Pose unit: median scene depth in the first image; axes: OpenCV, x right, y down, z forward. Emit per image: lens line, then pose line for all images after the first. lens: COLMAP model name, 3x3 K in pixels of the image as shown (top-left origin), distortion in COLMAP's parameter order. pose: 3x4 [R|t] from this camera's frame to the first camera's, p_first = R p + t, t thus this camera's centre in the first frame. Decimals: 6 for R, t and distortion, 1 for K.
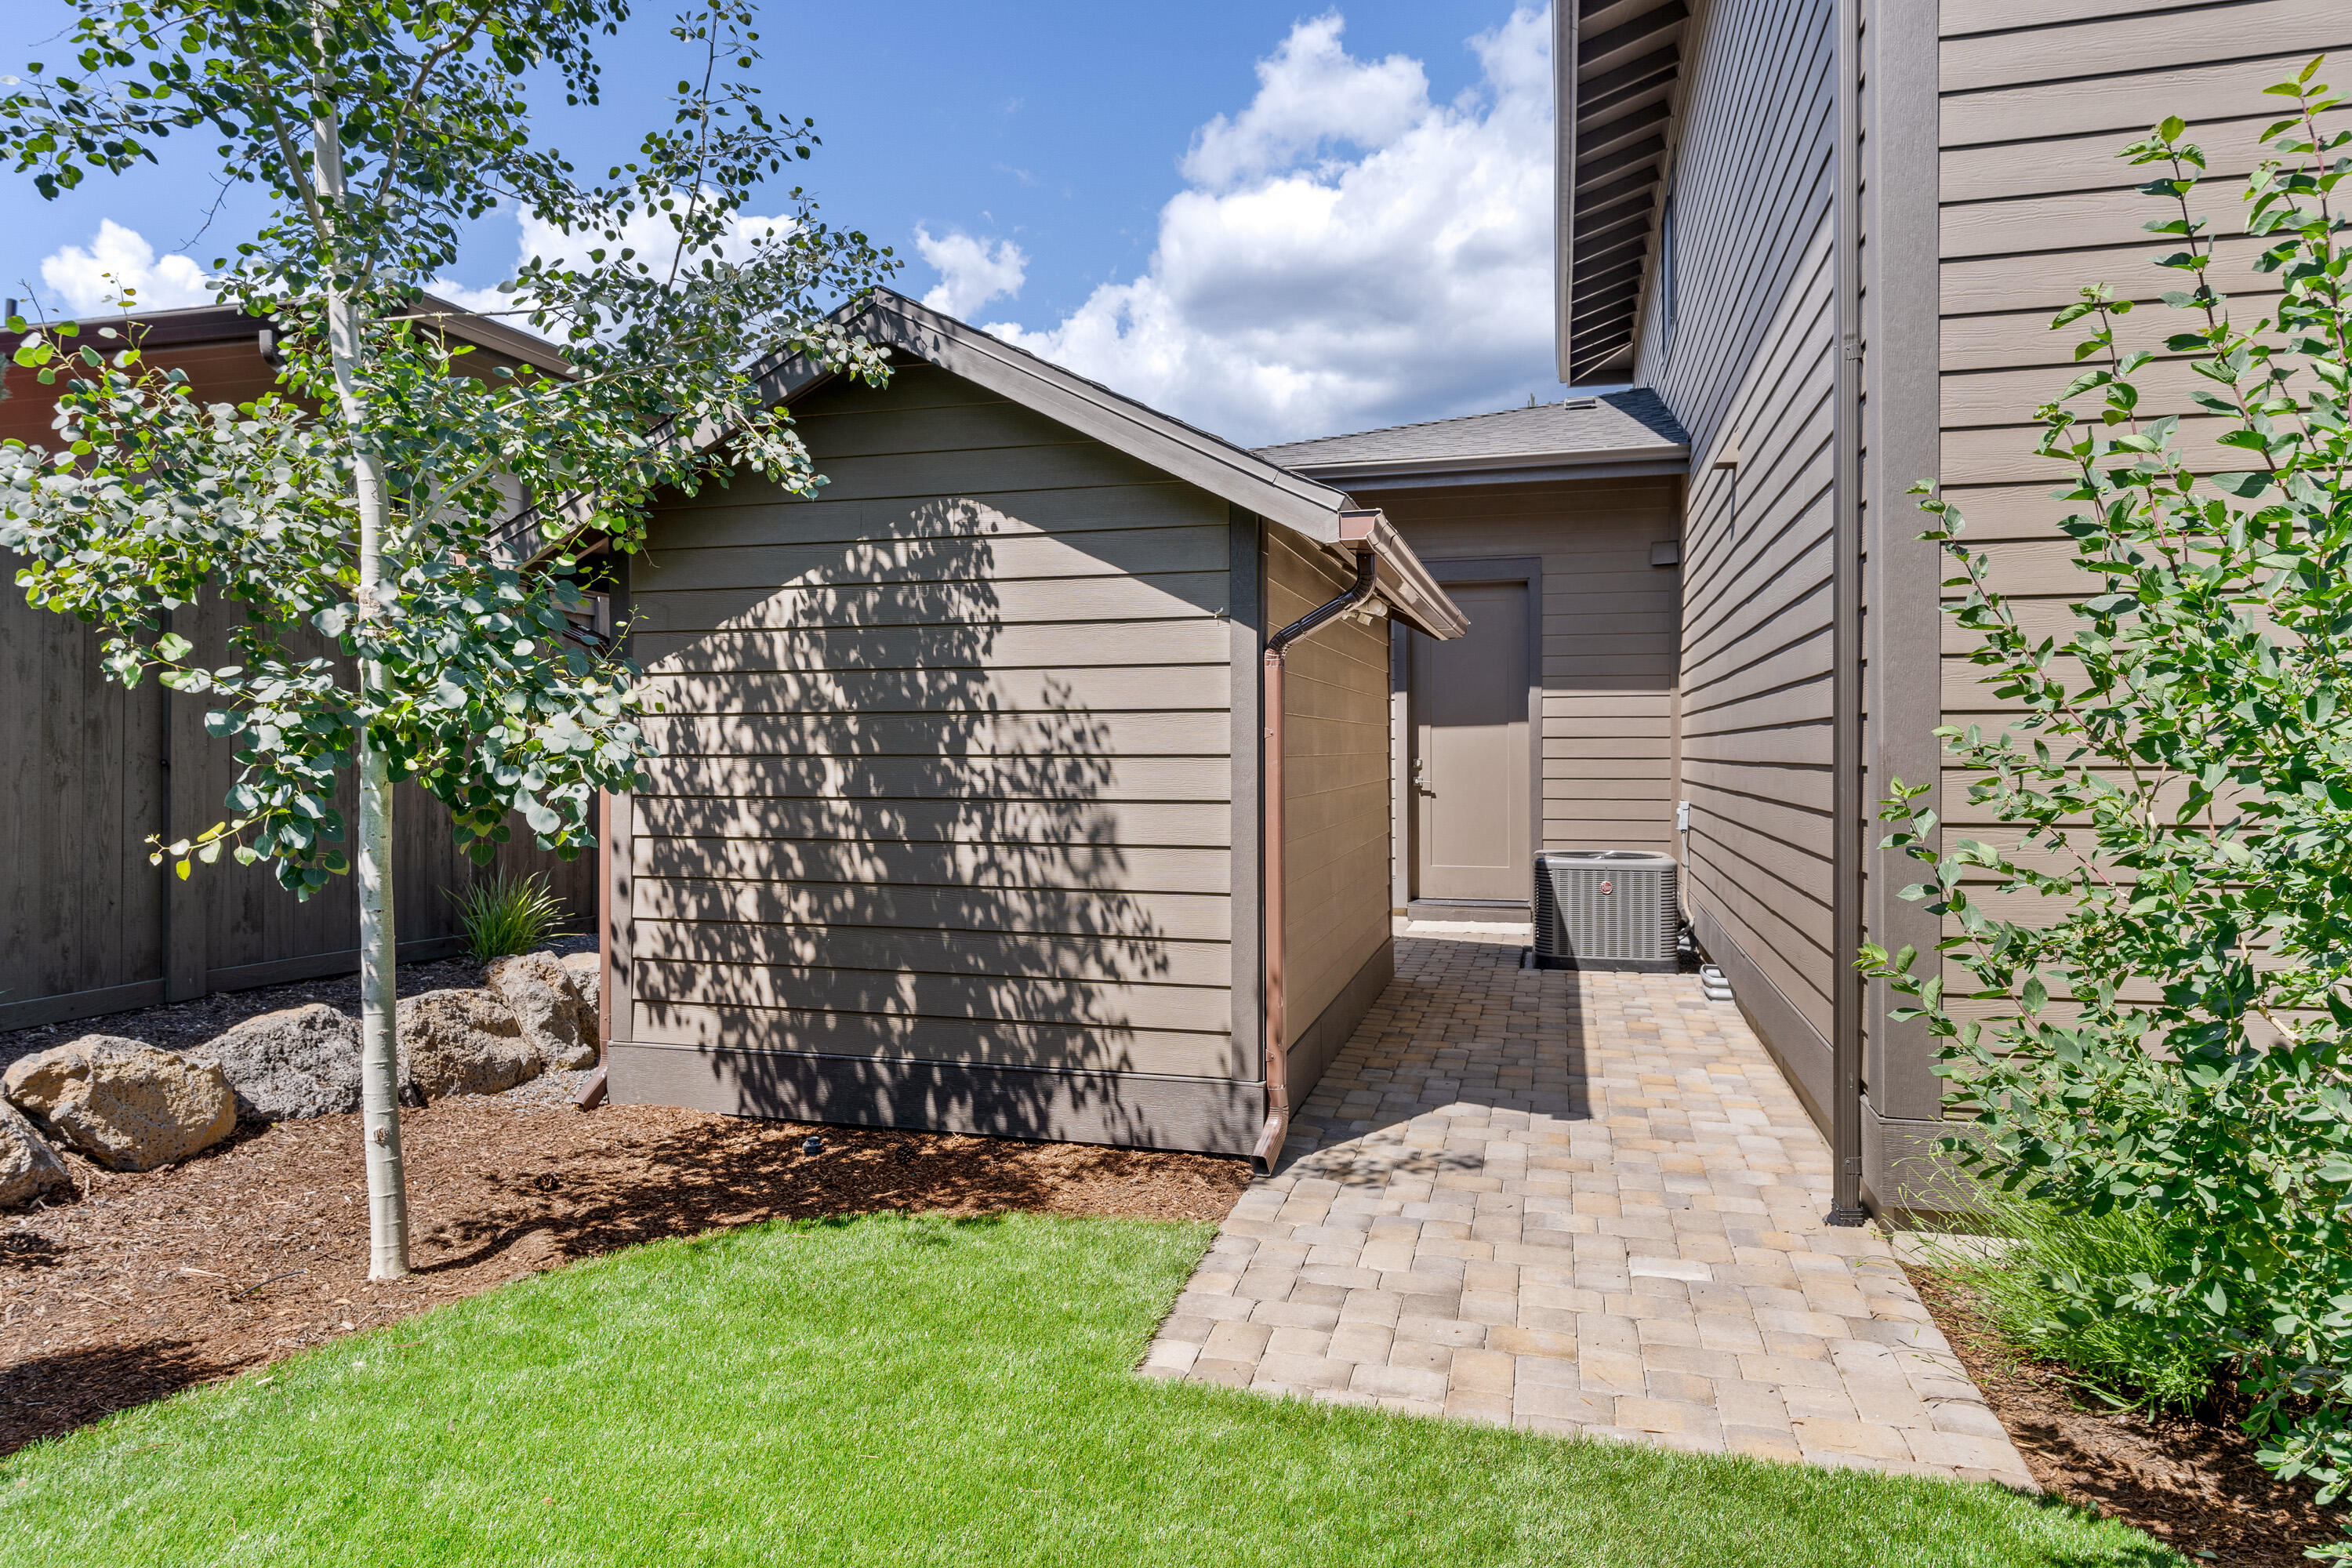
lens RADIAL K [[1453.0, 0, 1123.6], [0, 1453.0, 736.5], [0, 0, 1]] dist [0.013287, -0.000339]
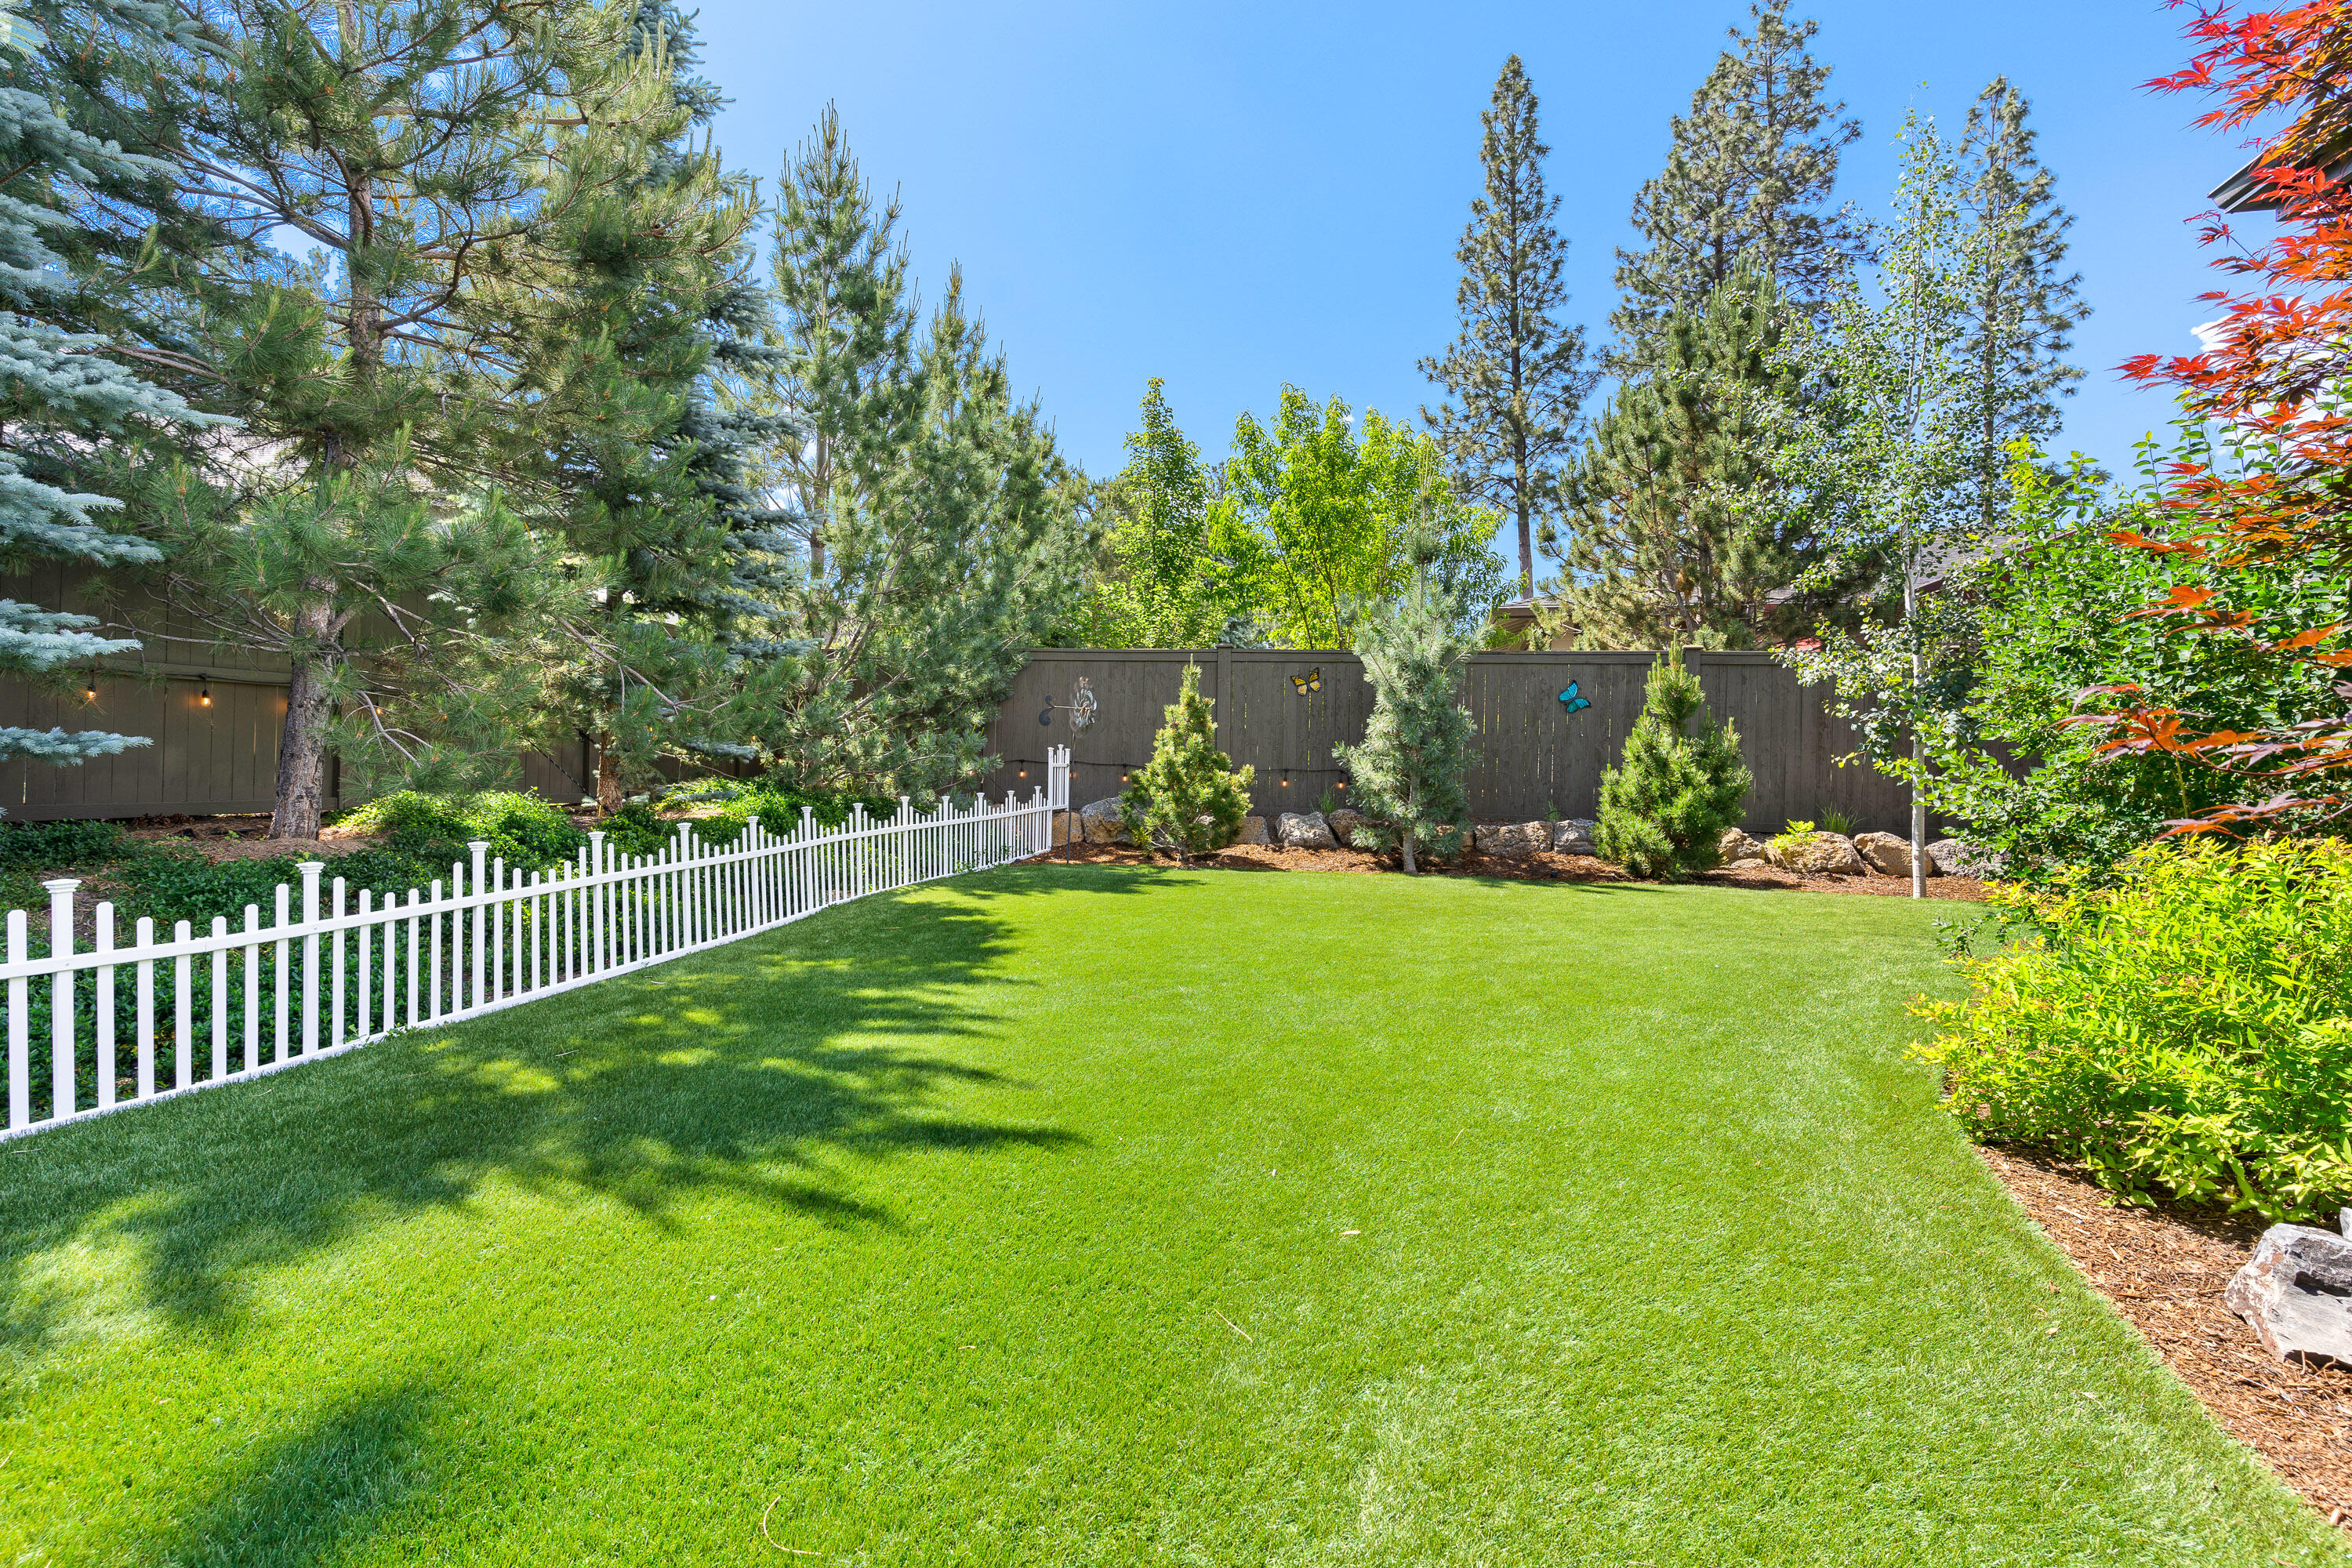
lens RADIAL K [[1129.0, 0, 1175.8], [0, 1129.0, 778.6], [0, 0, 1]] dist [0.001583, -0.001001]
pose [[0.069918, 0.007558, -0.997524, 1.289223], [-0.024418, 0.999685, 0.005863, 0.090533], [0.997254, 0.023947, 0.070081, -0.549331]]
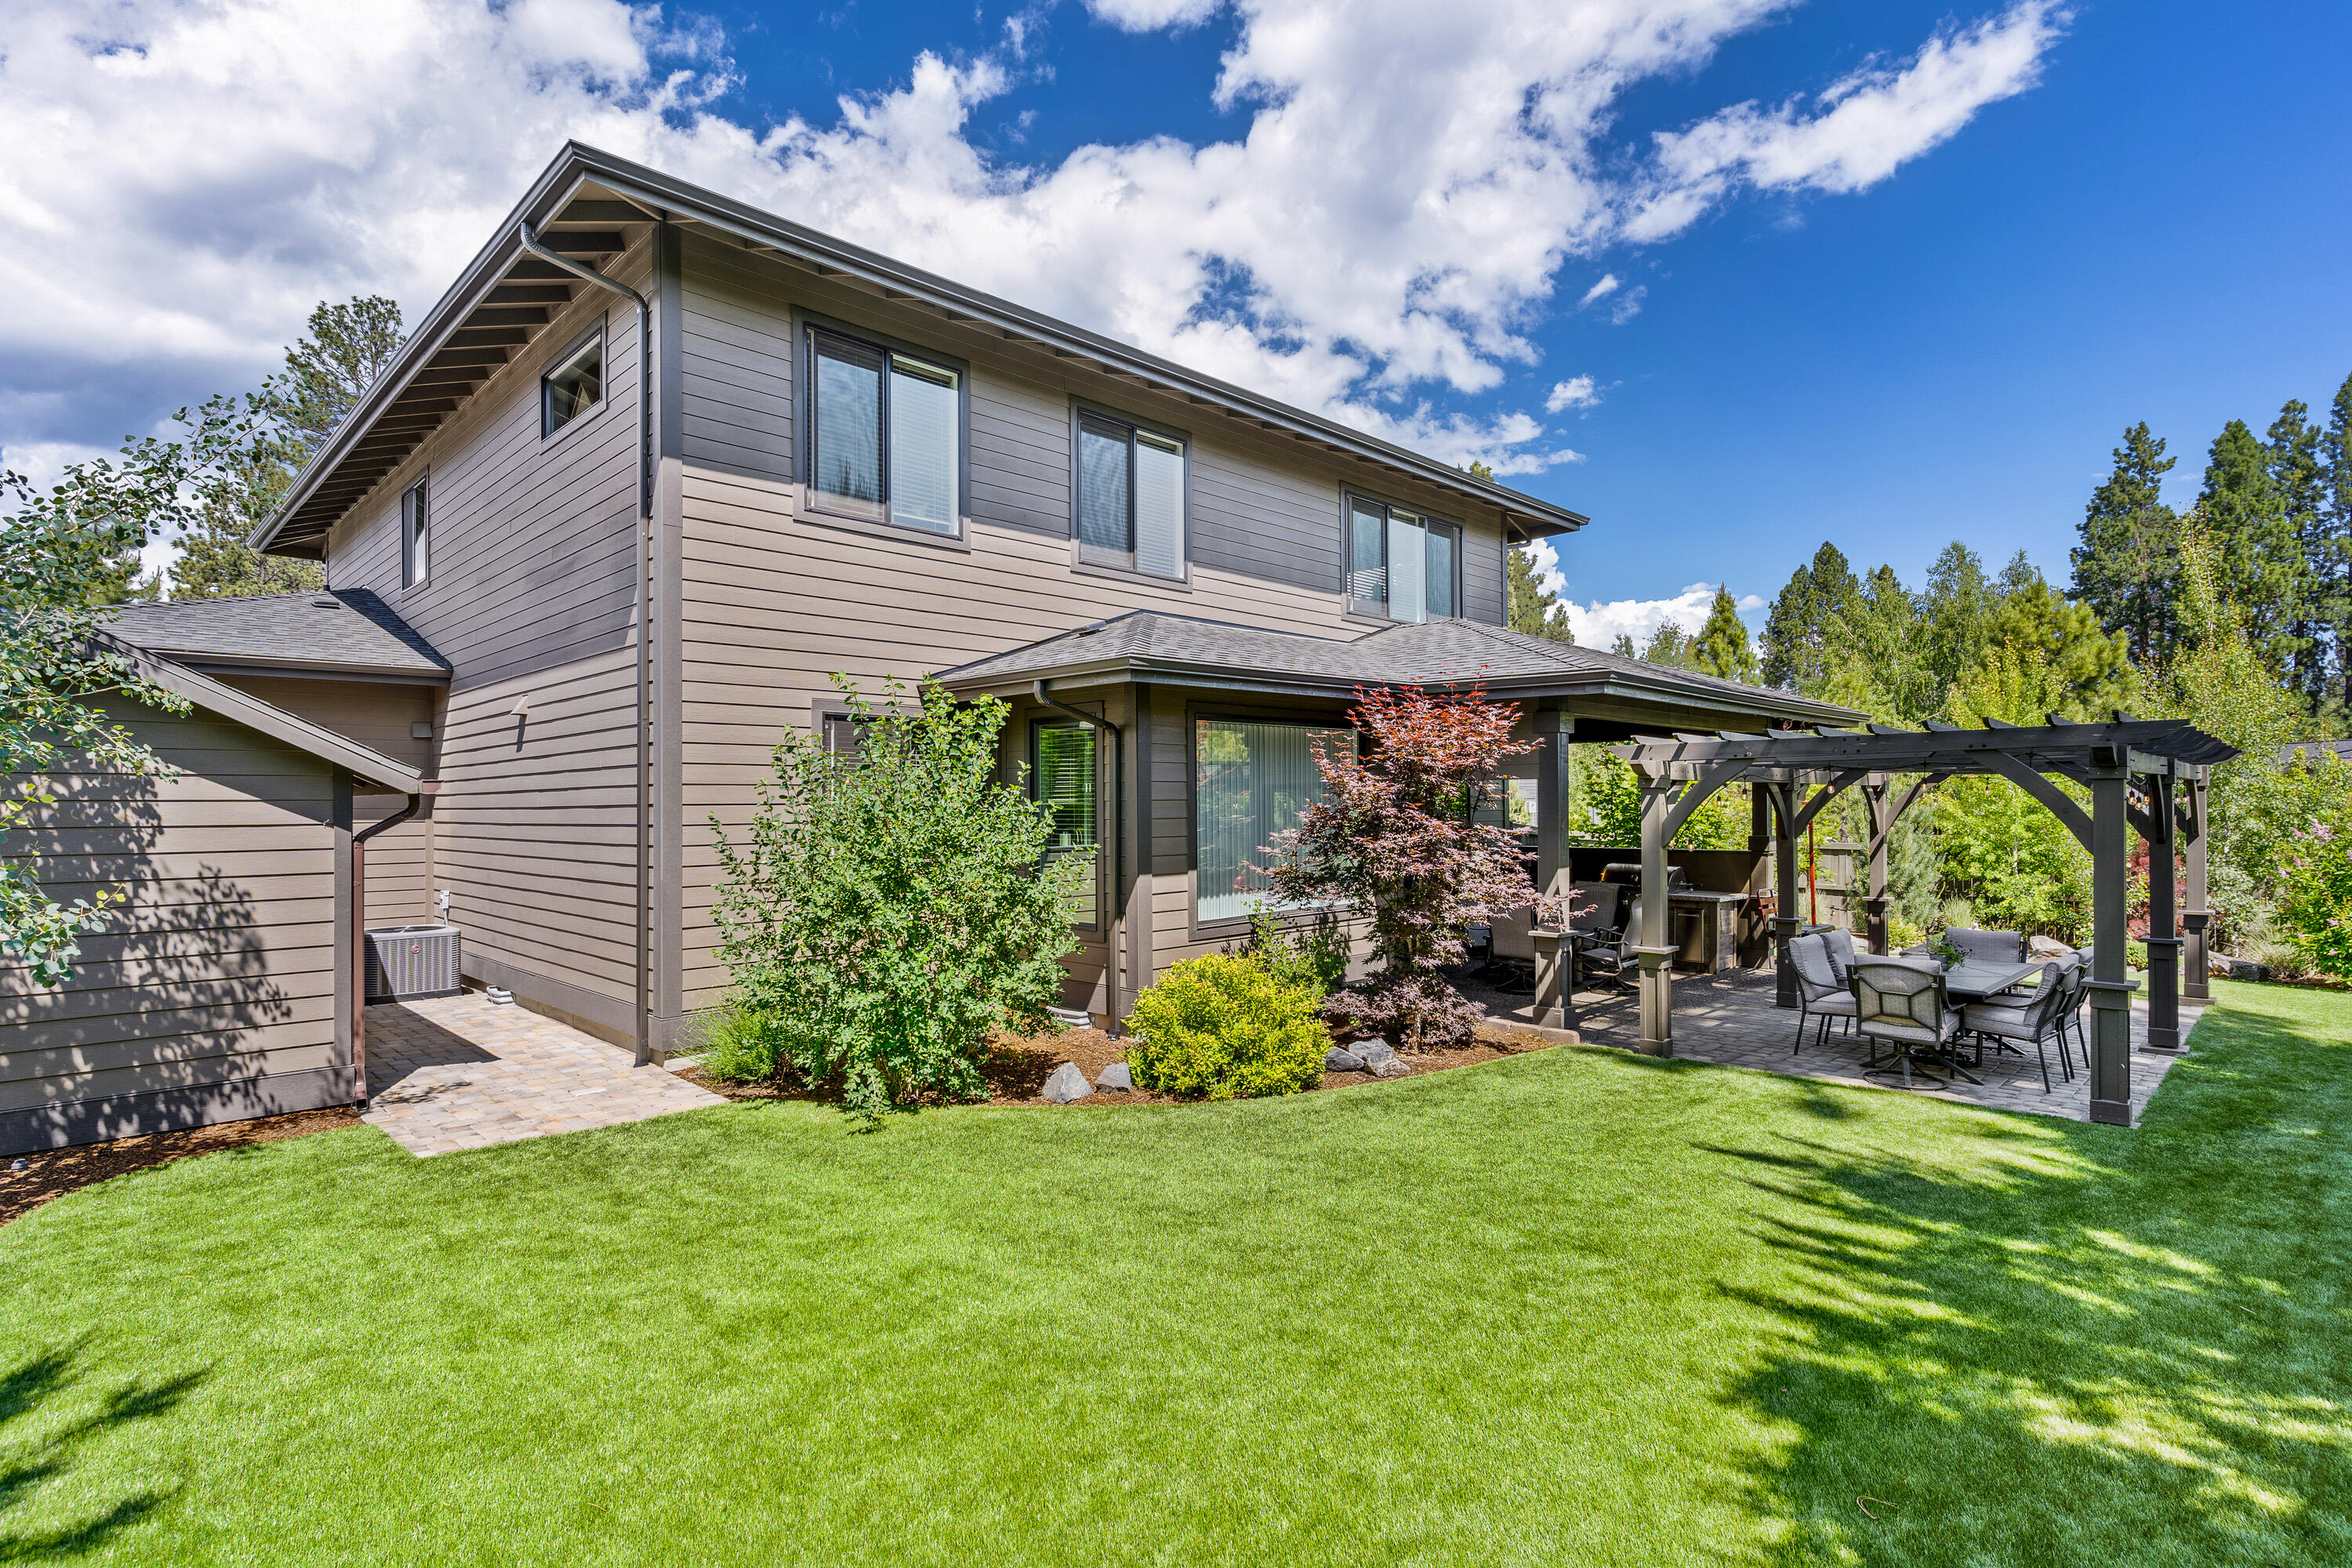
lens RADIAL K [[1129.0, 0, 1175.3], [0, 1129.0, 784.2], [0, 0, 1]] dist [0.001583, -0.001001]
pose [[0.489397, 0.004480, 0.872049, -0.660598], [0.015753, 0.999778, -0.013977, -0.092987], [-0.871919, 0.020578, 0.489218, -0.670757]]
